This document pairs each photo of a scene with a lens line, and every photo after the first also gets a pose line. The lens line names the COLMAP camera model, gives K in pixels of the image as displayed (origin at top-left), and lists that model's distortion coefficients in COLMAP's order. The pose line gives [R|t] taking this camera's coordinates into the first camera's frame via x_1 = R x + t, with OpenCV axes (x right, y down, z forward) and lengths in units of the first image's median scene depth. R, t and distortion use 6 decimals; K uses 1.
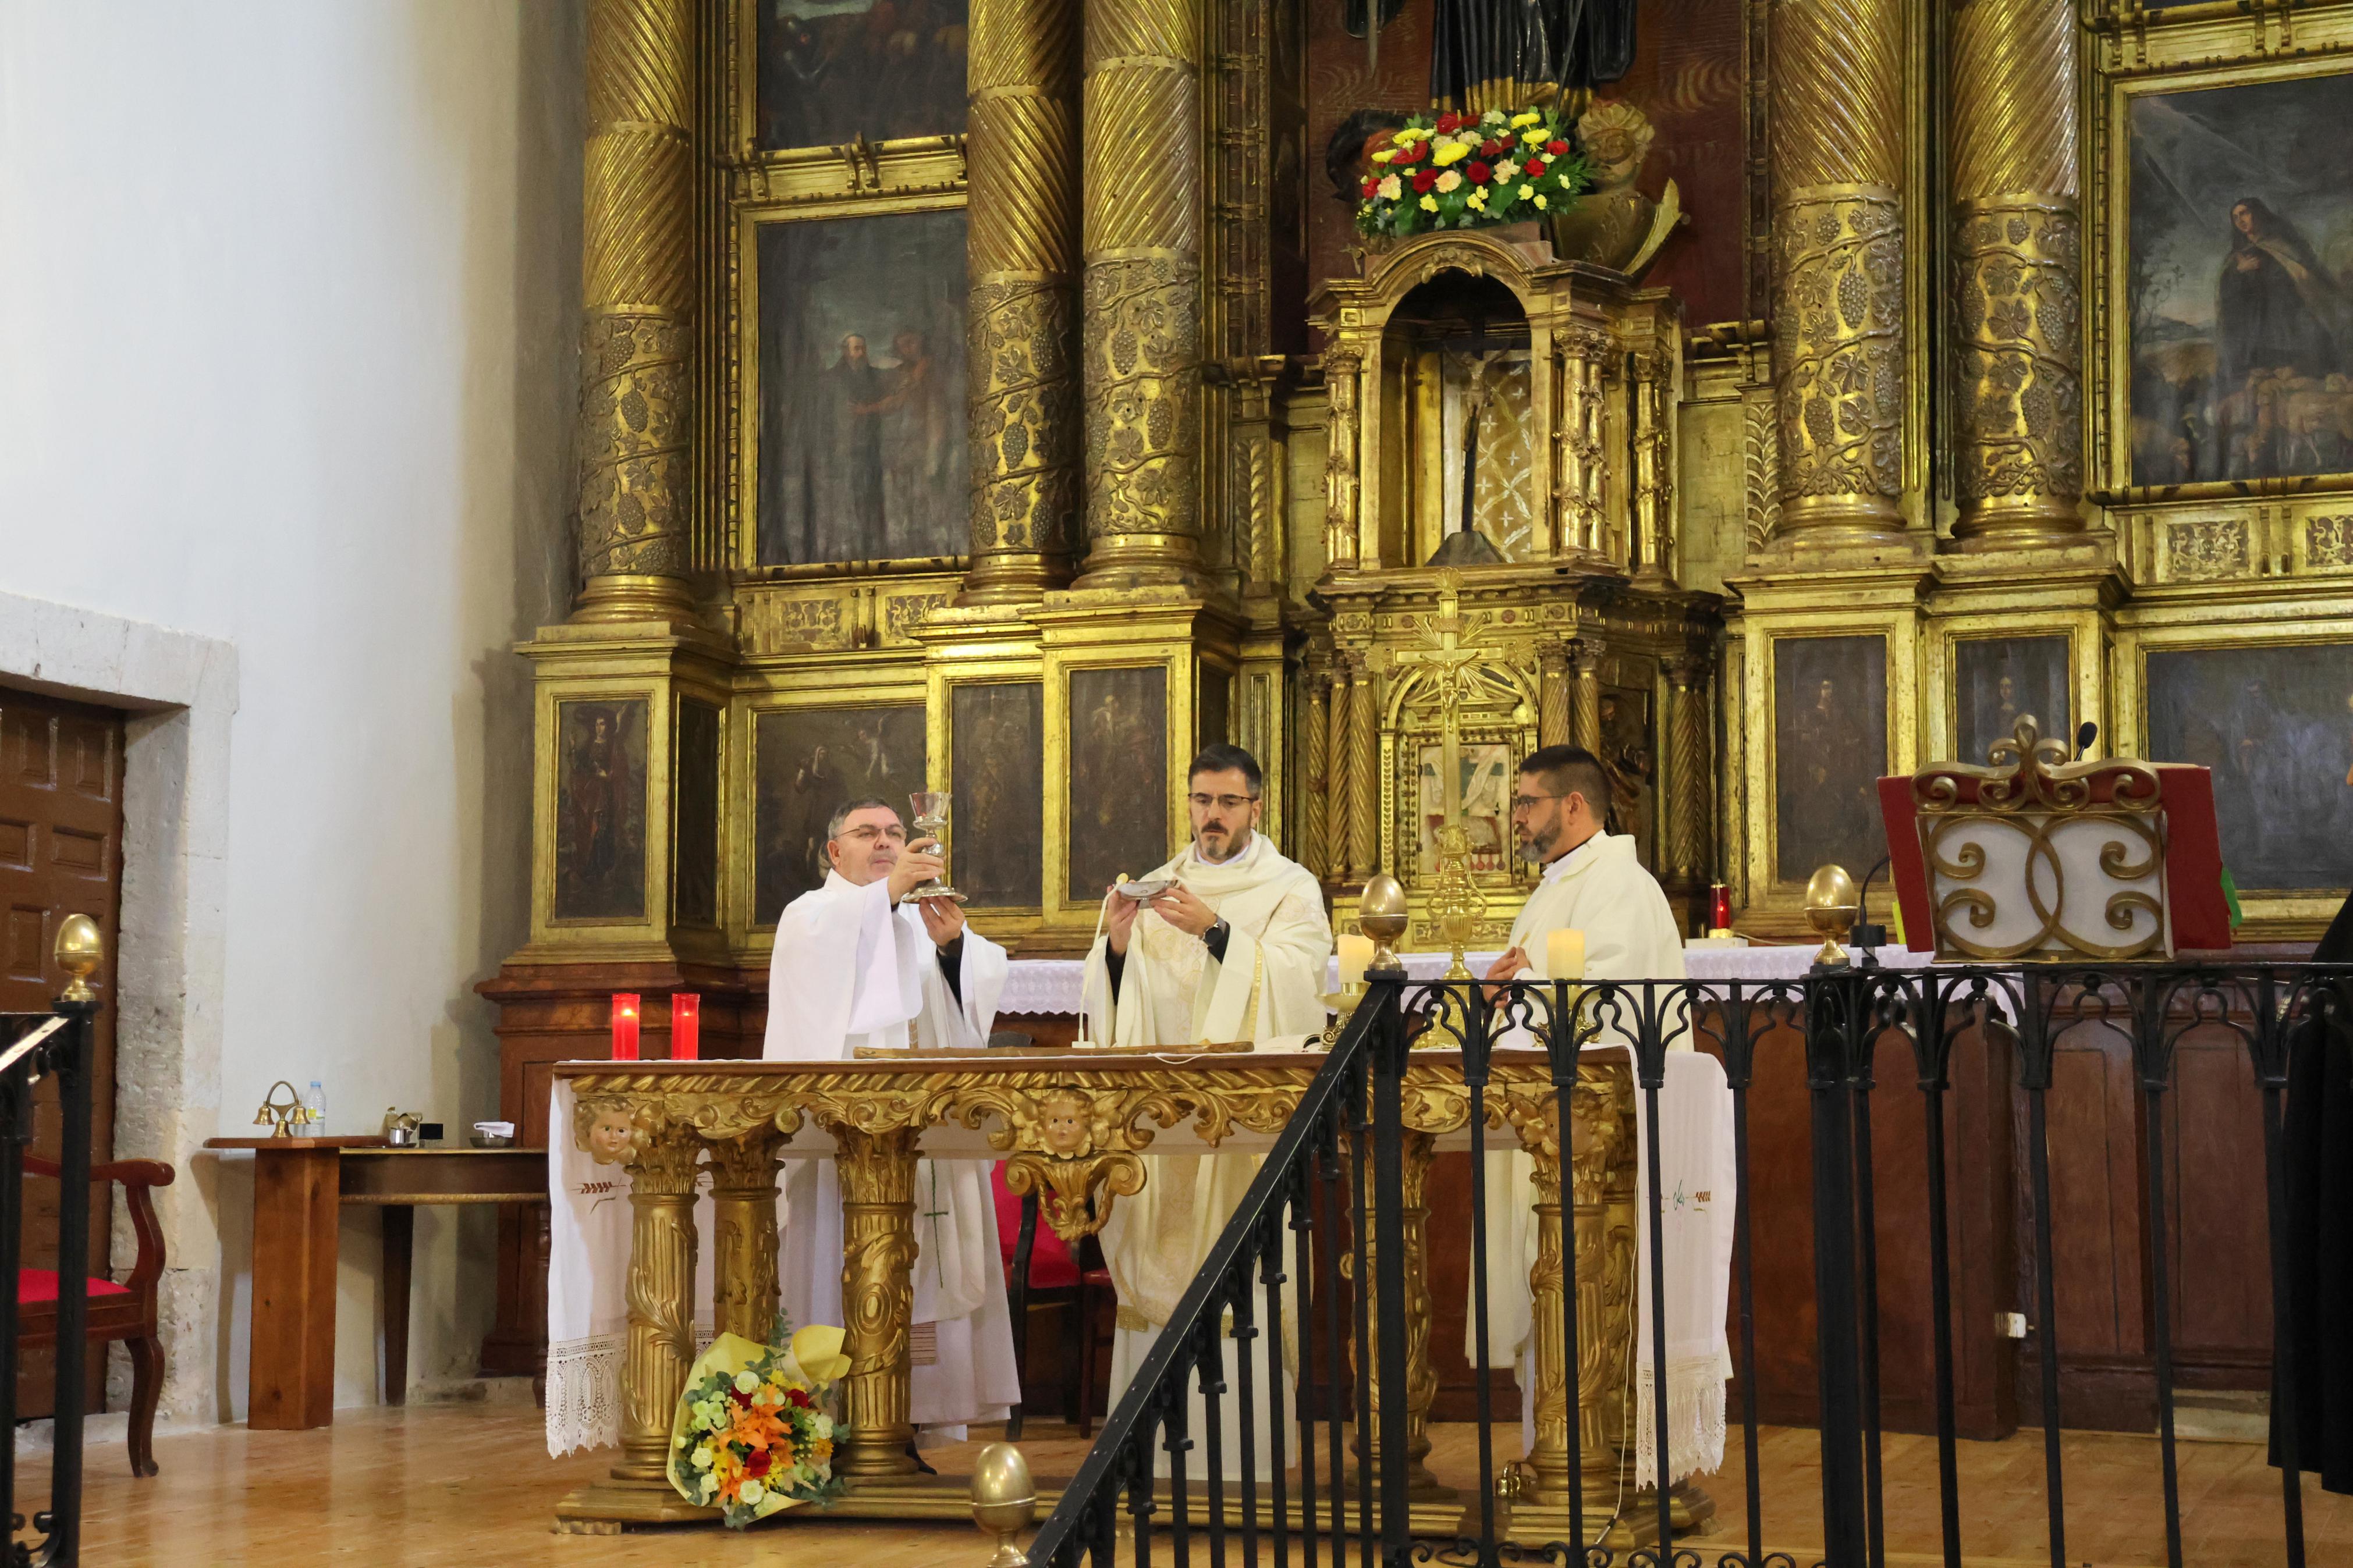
lens RADIAL K [[4219.7, 0, 1116.0], [0, 4219.7, 788.3], [0, 0, 1]] dist [0.144926, 1.058884]
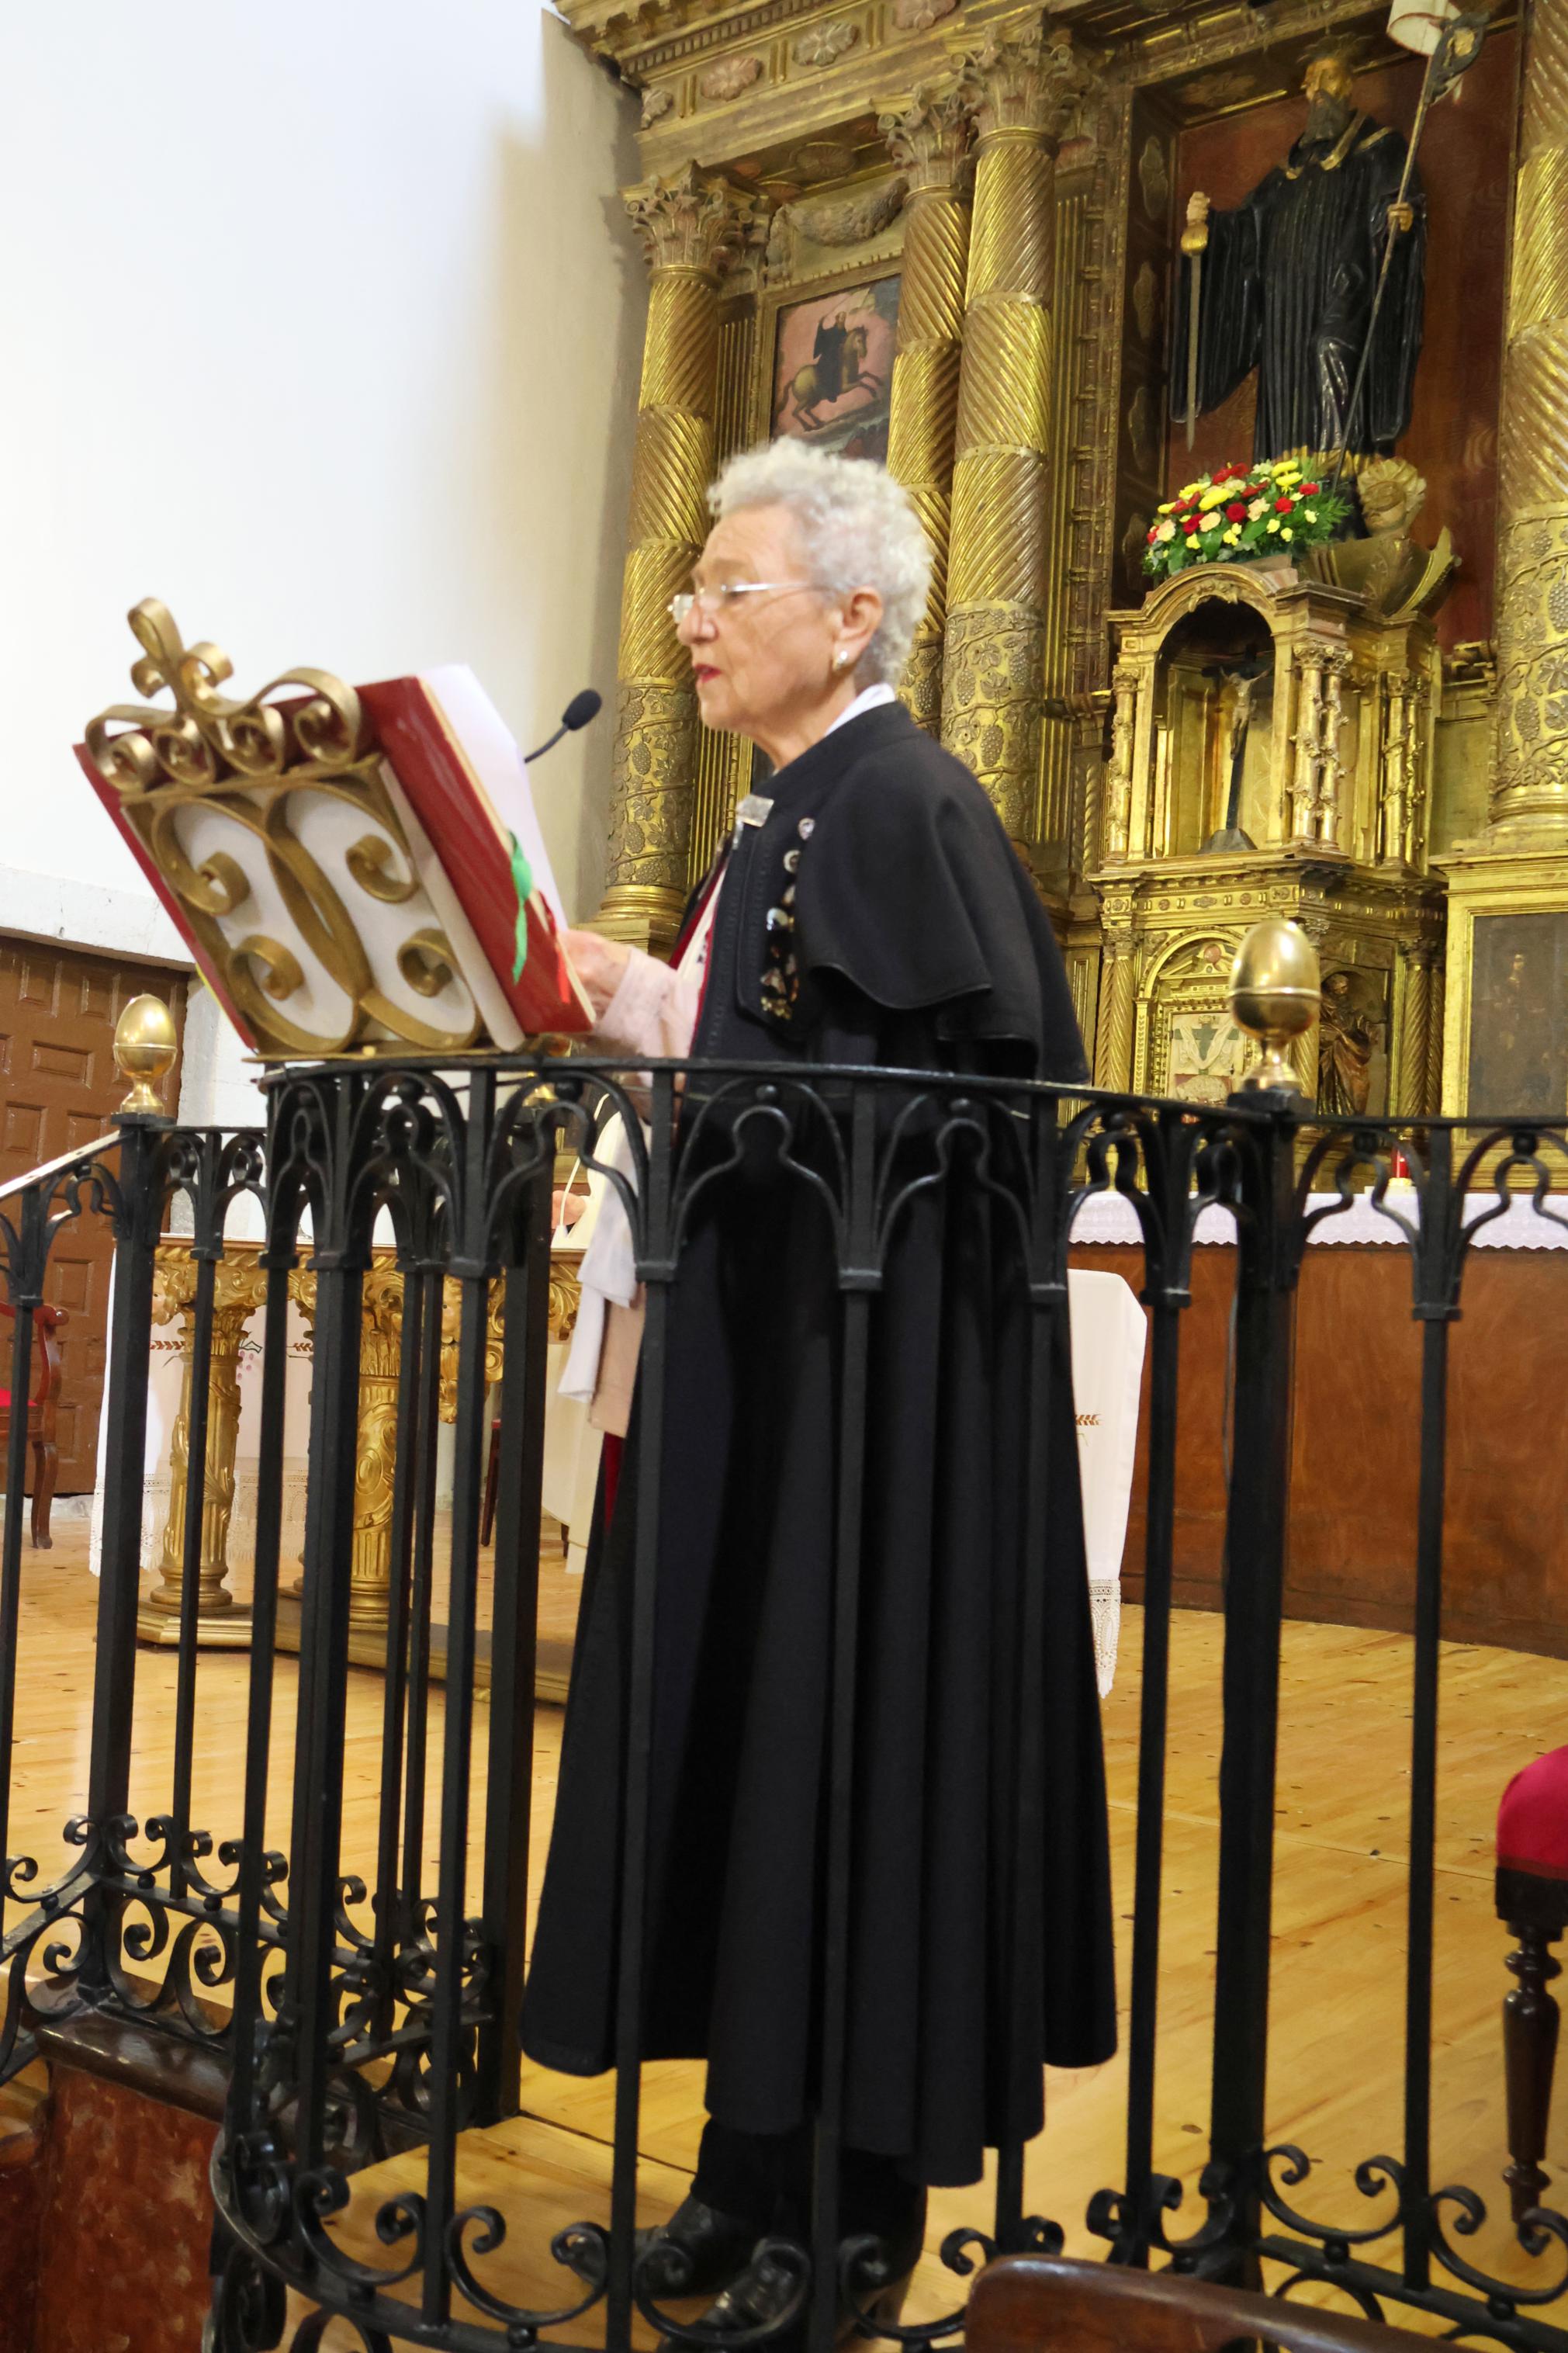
lens RADIAL K [[2420.9, 0, 784.0], [0, 2420.9, 1176.5], [0, 0, 1]] dist [-0.090881, 0.249383]
pose [[0.943171, 0.034697, -0.330492, 0.191252], [-0.029719, 0.999356, 0.020106, 0.024241], [0.330977, -0.009141, 0.943595, 0.347521]]
